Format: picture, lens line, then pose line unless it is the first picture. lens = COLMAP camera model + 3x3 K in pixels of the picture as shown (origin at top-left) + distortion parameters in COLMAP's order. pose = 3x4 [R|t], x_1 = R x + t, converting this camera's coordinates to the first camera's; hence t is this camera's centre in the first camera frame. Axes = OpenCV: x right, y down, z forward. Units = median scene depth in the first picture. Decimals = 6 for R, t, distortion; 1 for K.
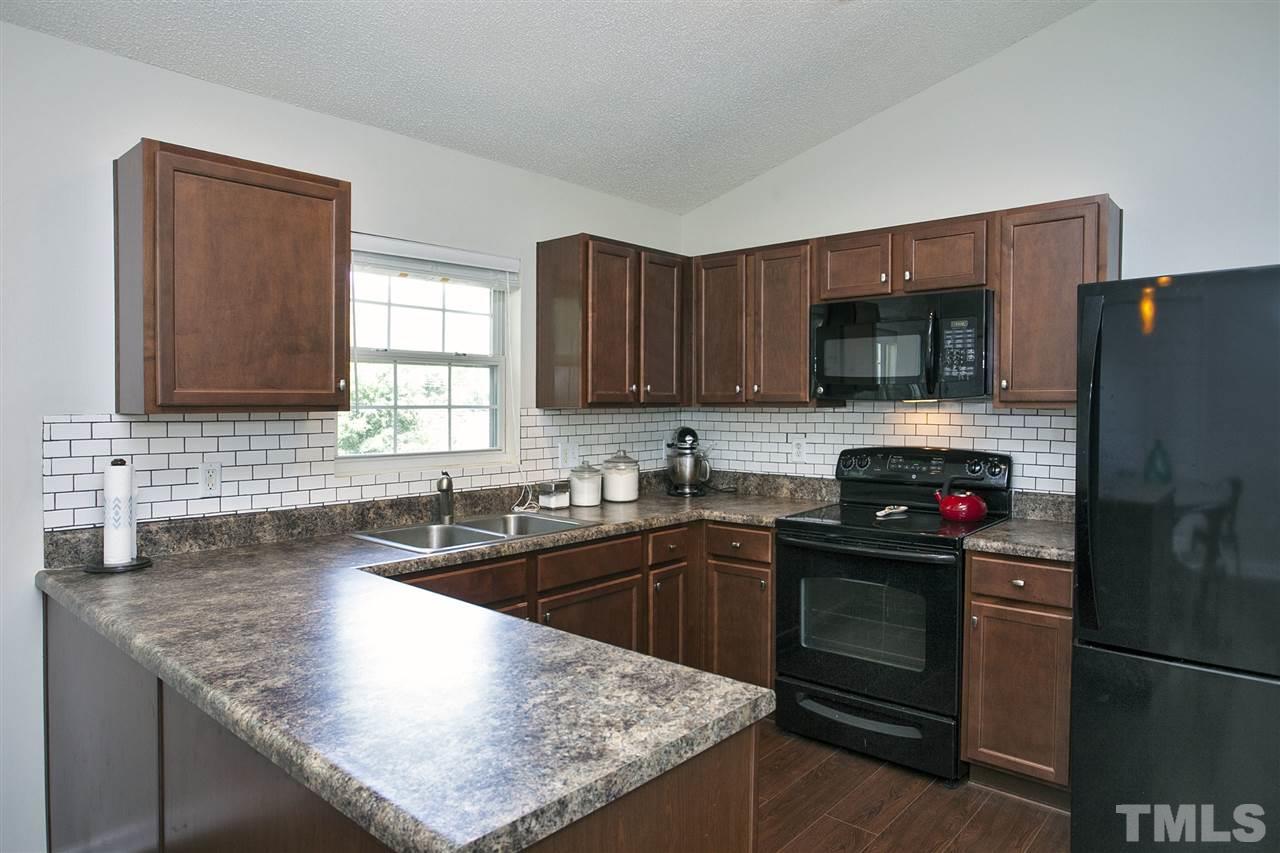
lens RADIAL K [[778.9, 0, 635.9], [0, 778.9, 420.3], [0, 0, 1]] dist [-0.020868, -0.000153]
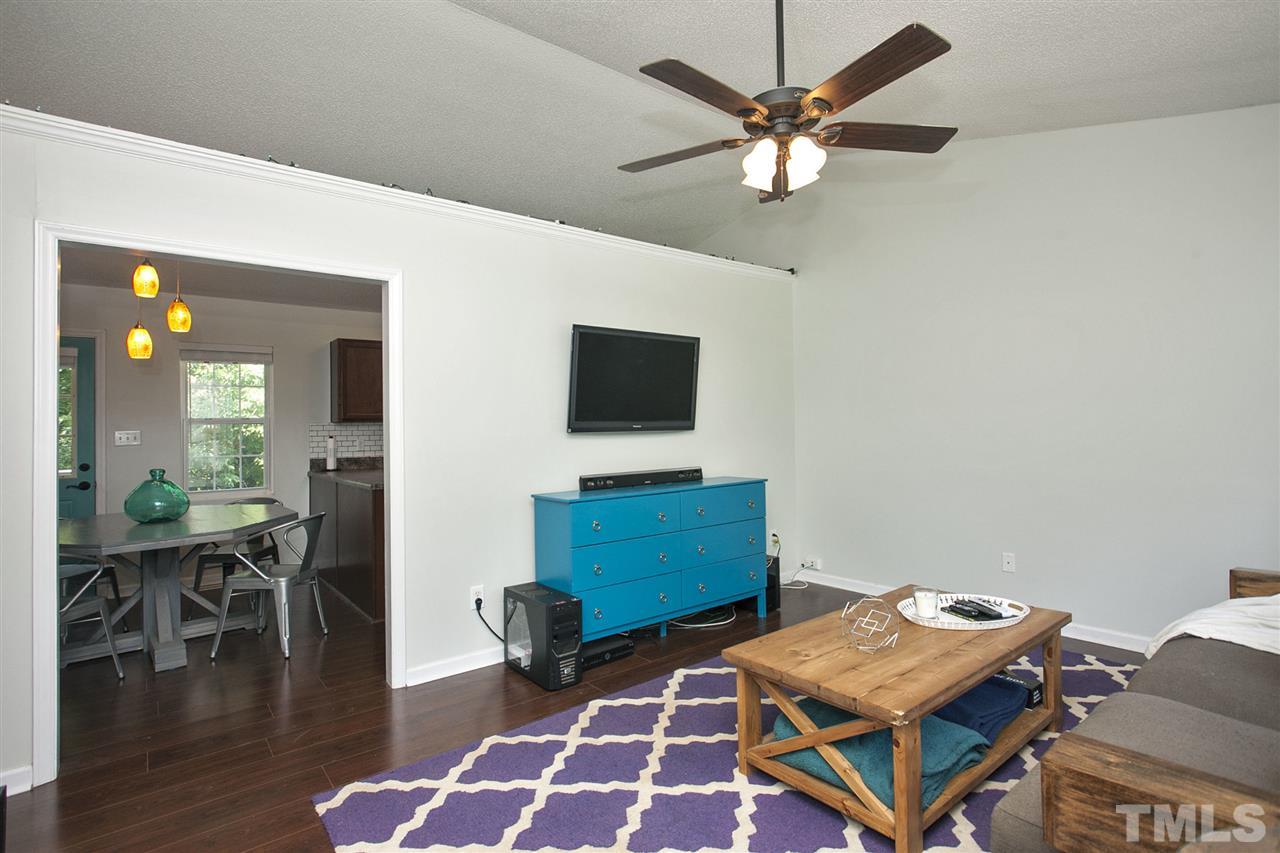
lens RADIAL K [[635.0, 0, 641.4], [0, 635.0, 420.7], [0, 0, 1]] dist [-0.000199, 0.000574]
pose [[0.988049, -0.019727, -0.152876, 0.706764], [0.015203, 0.999413, -0.030707, 0.059109], [0.153392, 0.028016, 0.987768, -0.989360]]
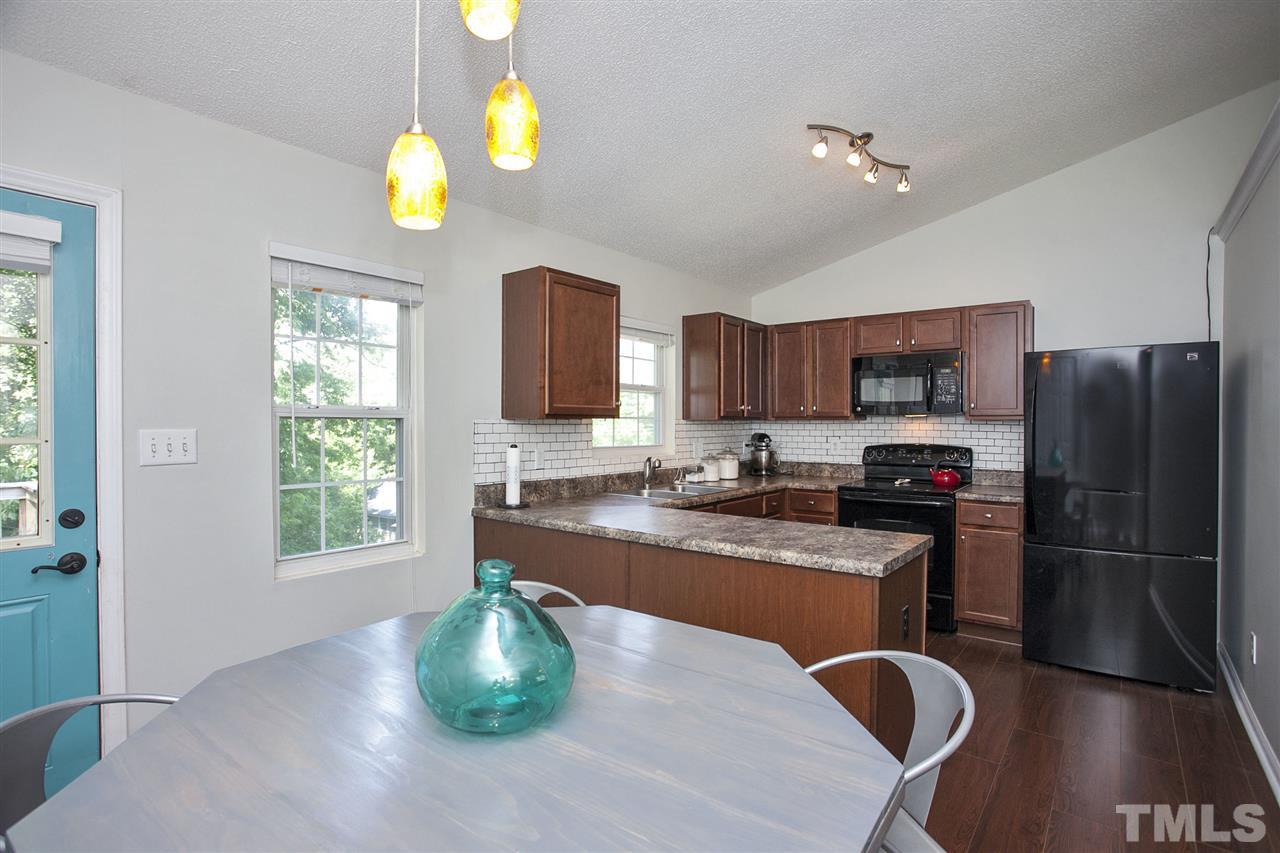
lens RADIAL K [[639.5, 0, 643.8], [0, 639.5, 429.5], [0, 0, 1]] dist [-0.031858, 0.000368]
pose [[0.996751, 0.002804, 0.080497, -0.346785], [-0.001742, 0.999911, -0.013260, 0.024441], [-0.080527, 0.013077, 0.996667, -0.331752]]
